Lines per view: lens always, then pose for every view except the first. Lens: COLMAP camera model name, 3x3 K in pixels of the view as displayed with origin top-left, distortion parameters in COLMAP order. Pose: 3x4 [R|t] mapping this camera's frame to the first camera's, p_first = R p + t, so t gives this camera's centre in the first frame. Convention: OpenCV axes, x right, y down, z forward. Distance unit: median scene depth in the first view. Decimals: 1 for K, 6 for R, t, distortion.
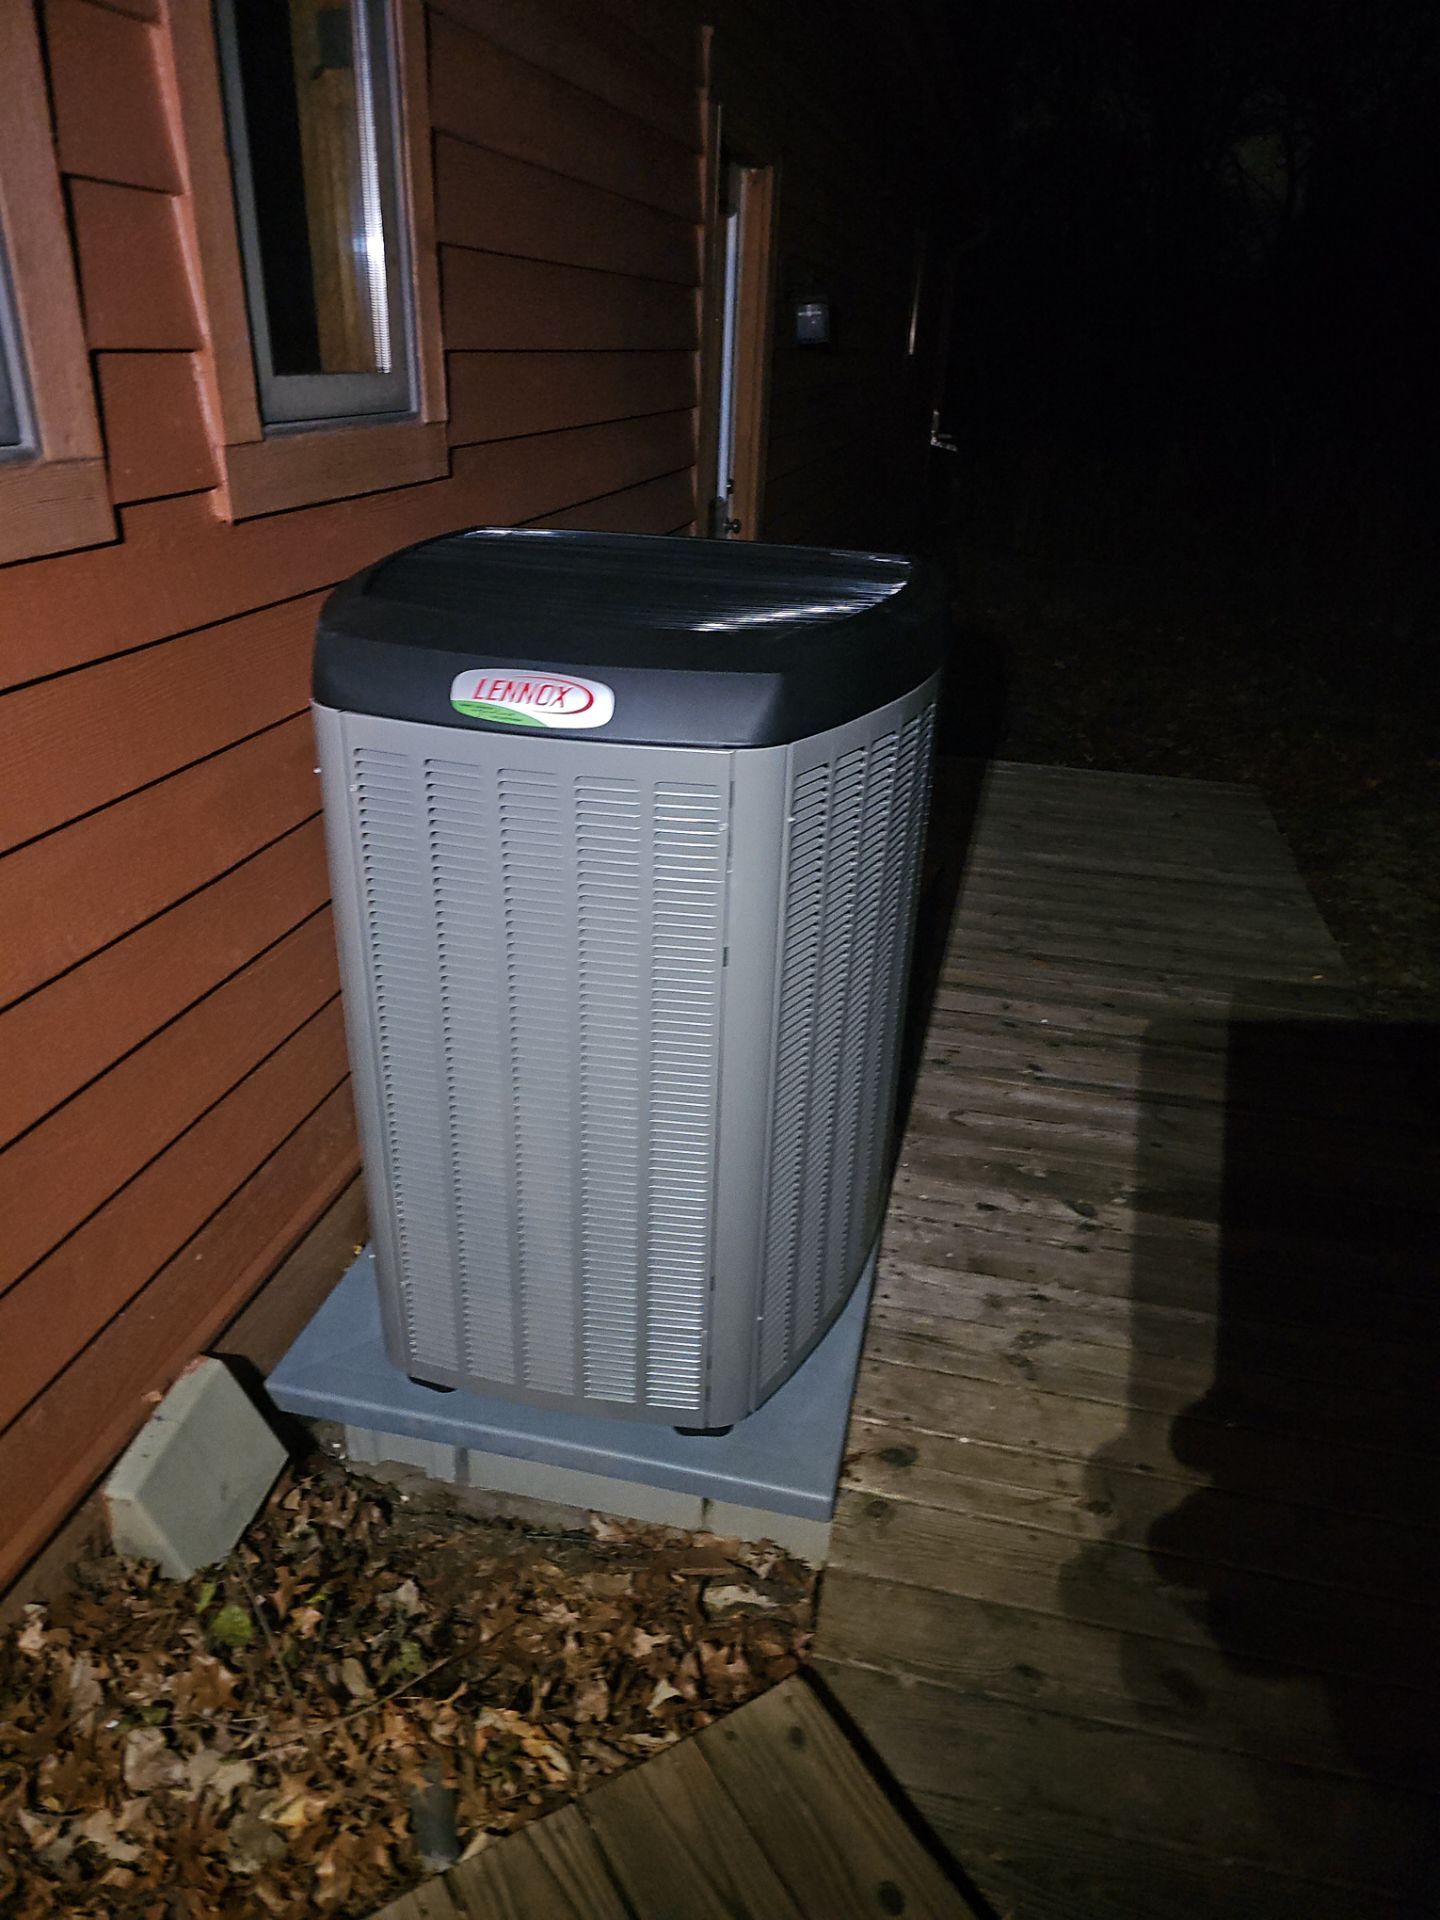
lens RADIAL K [[1278.2, 0, 722.7], [0, 1278.2, 951.0], [0, 0, 1]] dist [0.054874, -0.050710]
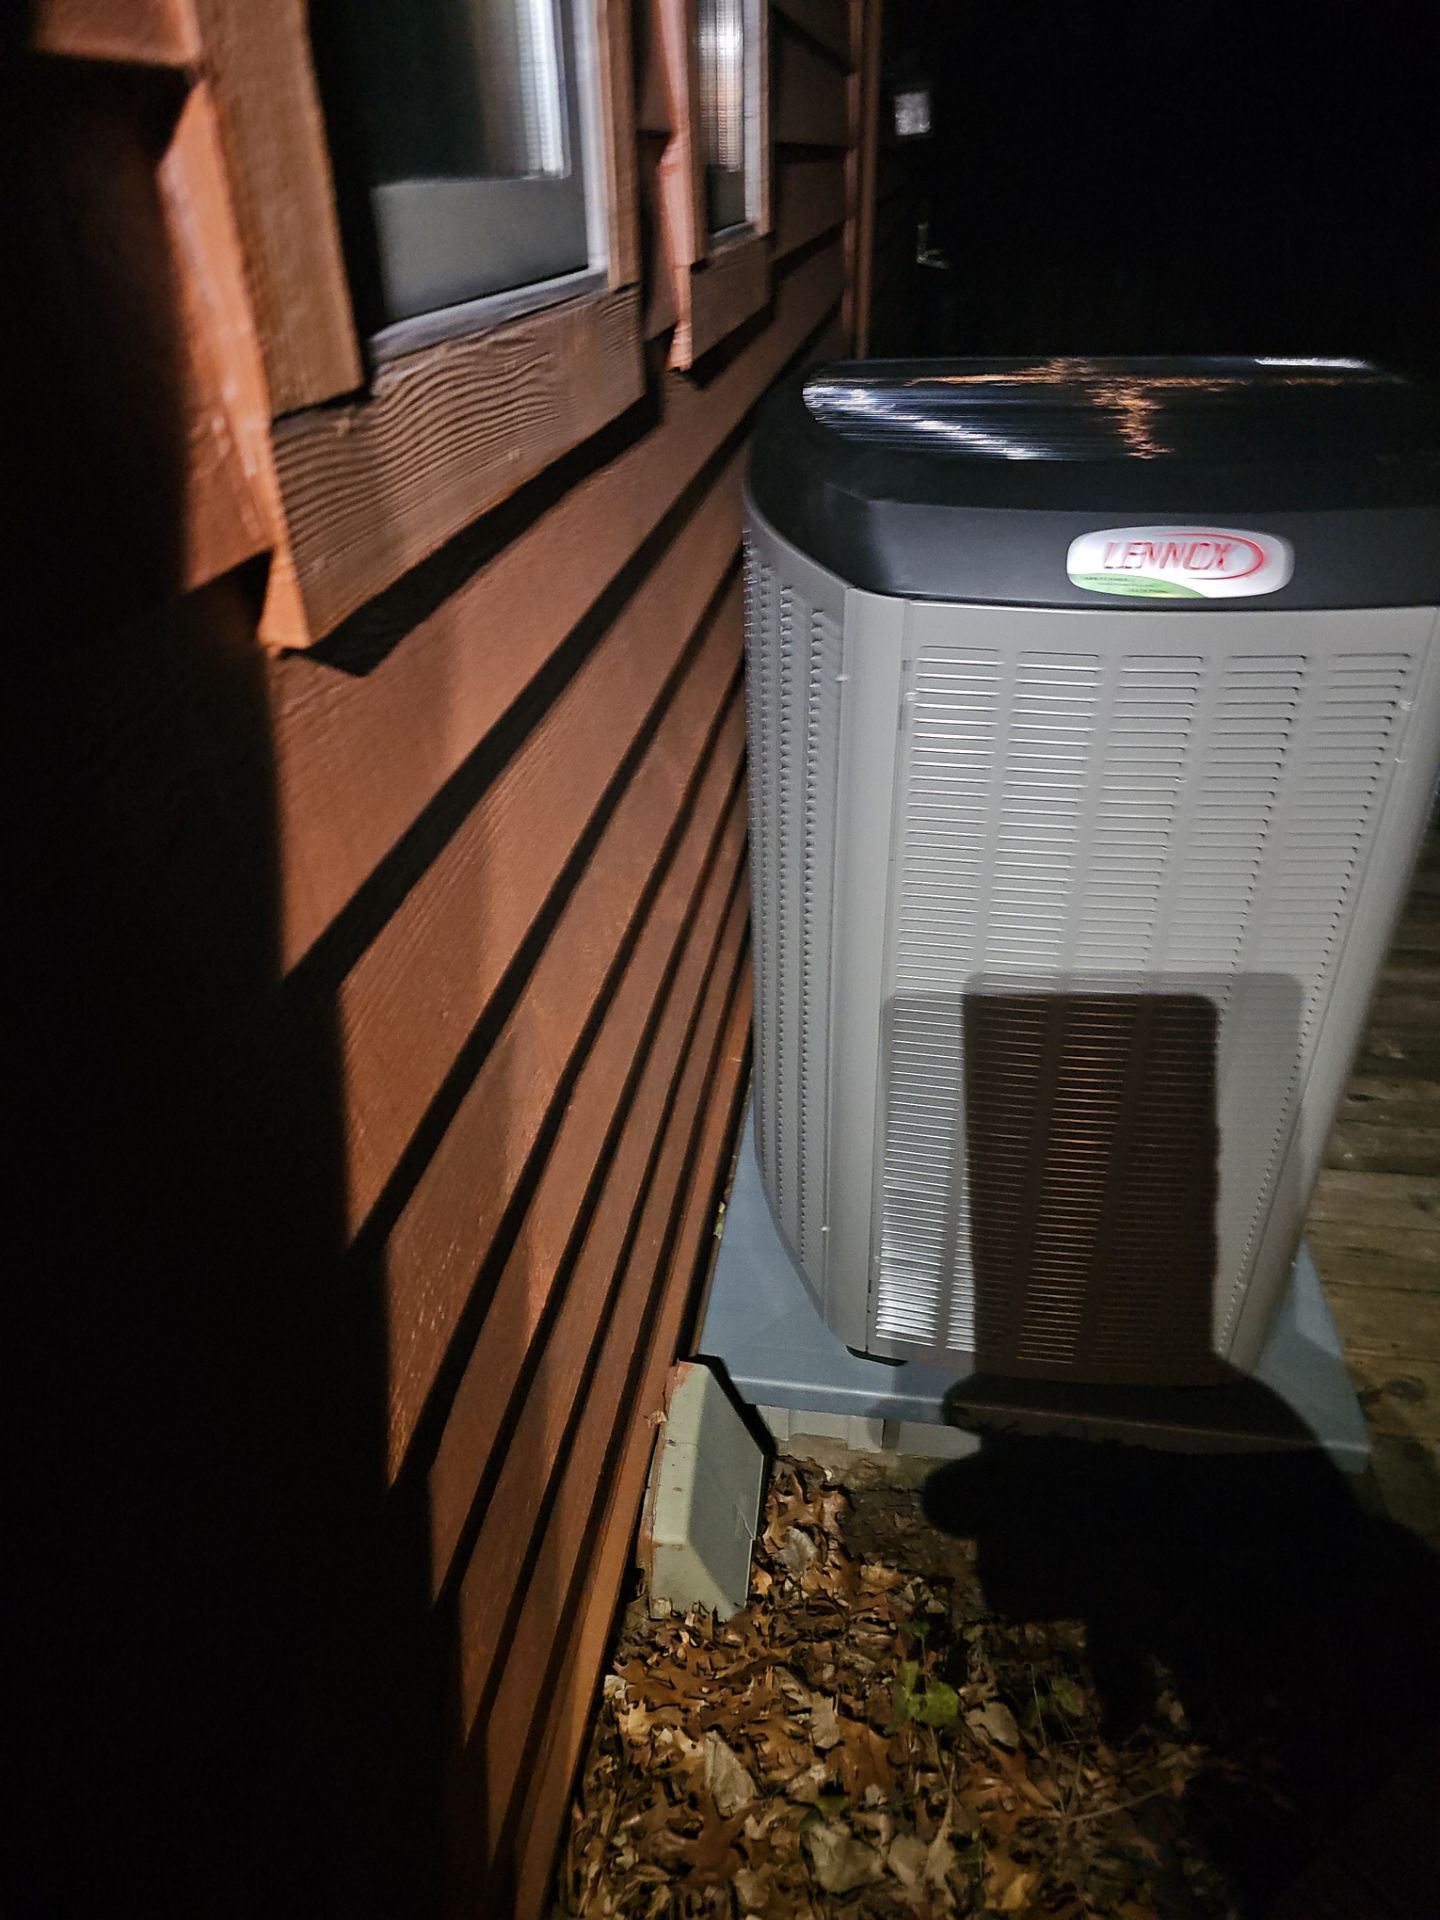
lens RADIAL K [[1278.2, 0, 722.7], [0, 1278.2, 951.0], [0, 0, 1]] dist [0.054874, -0.050710]
pose [[0.995776, -0.083334, 0.038540, -0.412615], [0.078896, 0.991332, 0.105053, -0.056255], [-0.046961, -0.101568, 0.993720, 0.172054]]
